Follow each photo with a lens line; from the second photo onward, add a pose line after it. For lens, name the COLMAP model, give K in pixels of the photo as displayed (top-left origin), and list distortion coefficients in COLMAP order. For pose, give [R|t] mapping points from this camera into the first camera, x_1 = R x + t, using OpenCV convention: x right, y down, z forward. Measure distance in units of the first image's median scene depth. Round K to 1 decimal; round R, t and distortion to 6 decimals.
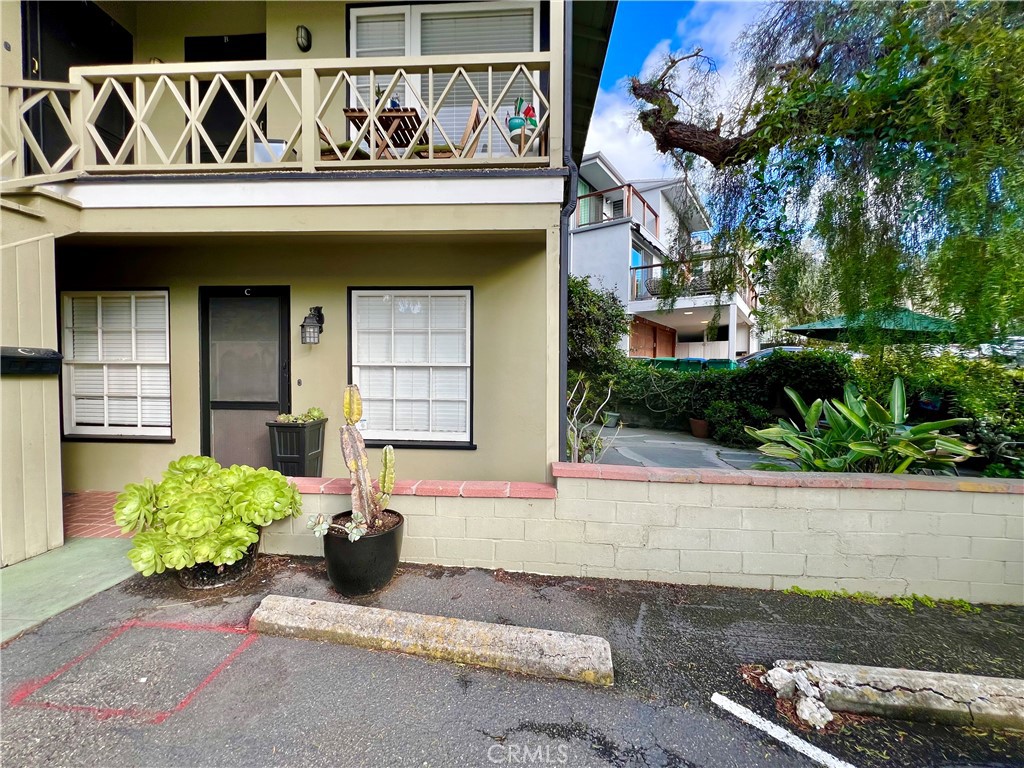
lens RADIAL K [[409.7, 0, 512.8], [0, 409.7, 381.1], [0, 0, 1]] dist [-0.003322, -0.000154]
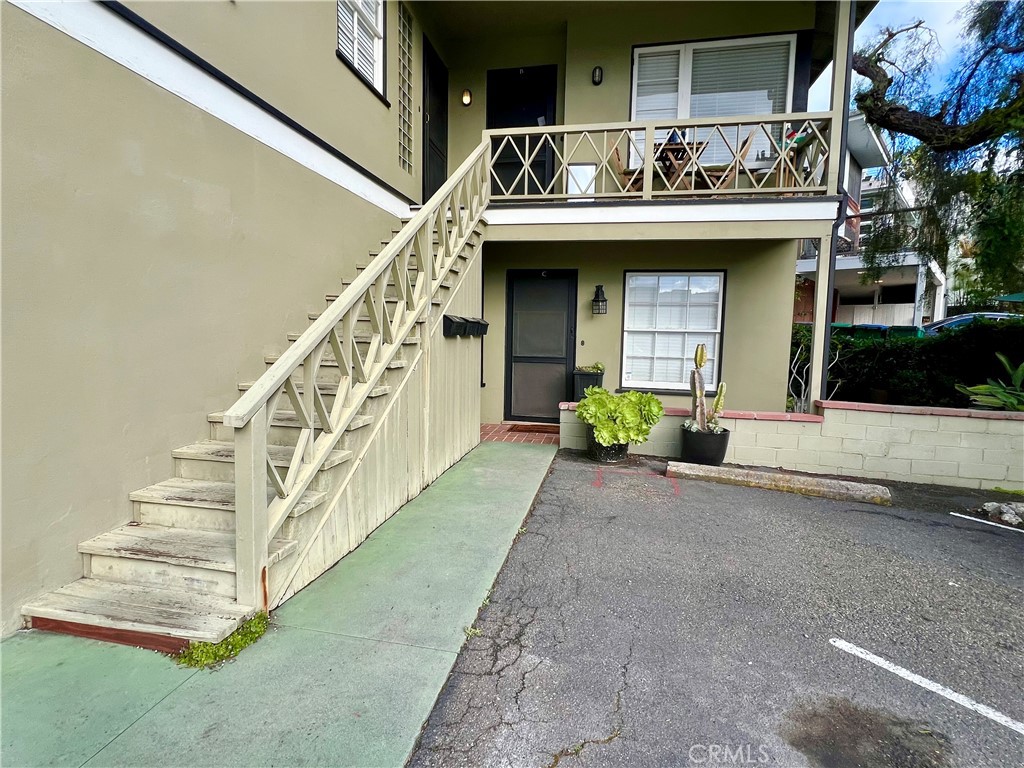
lens RADIAL K [[509.5, 0, 509.5], [0, 509.5, 383.8], [0, 0, 1]] dist [-0.003045, -0.001882]
pose [[0.988960, 0.025780, -0.145923, -0.515722], [-0.015567, 0.997376, 0.070706, 0.021644], [0.147363, -0.067654, 0.986766, -0.676315]]
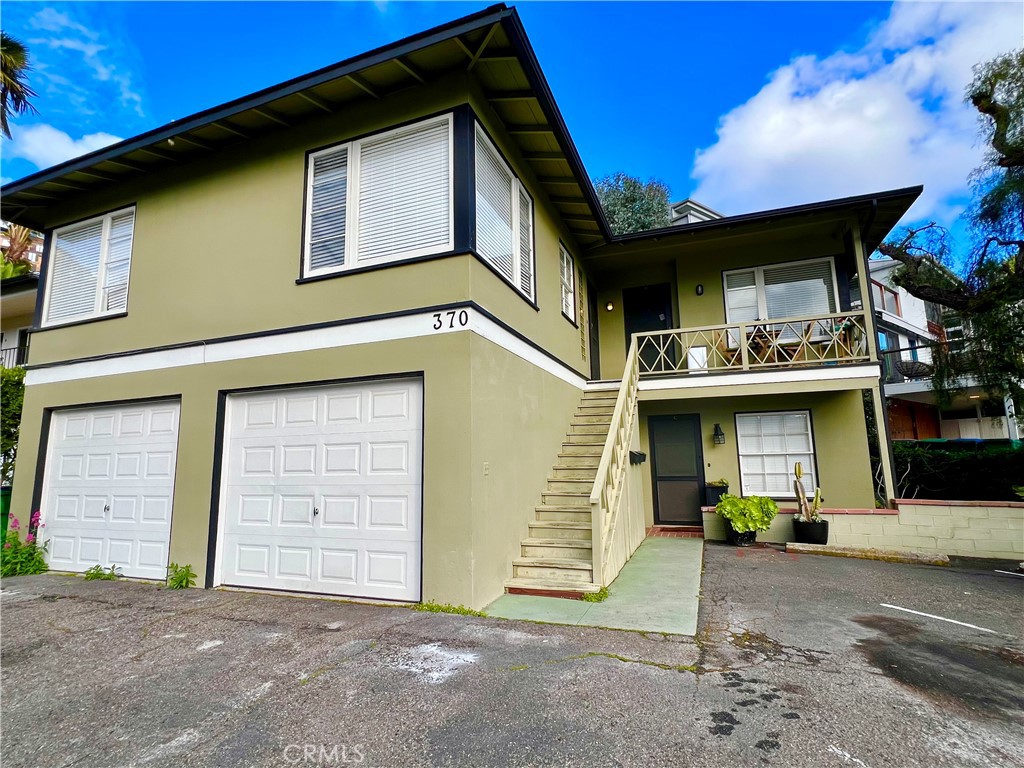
lens RADIAL K [[509.5, 0, 512.4], [0, 509.5, 384.7], [0, 0, 1]] dist [-0.003045, -0.001882]
pose [[0.950387, -0.072437, -0.302518, -0.648038], [0.018868, 0.984142, -0.176373, 0.034187], [0.310497, 0.161915, 0.936683, -1.498424]]
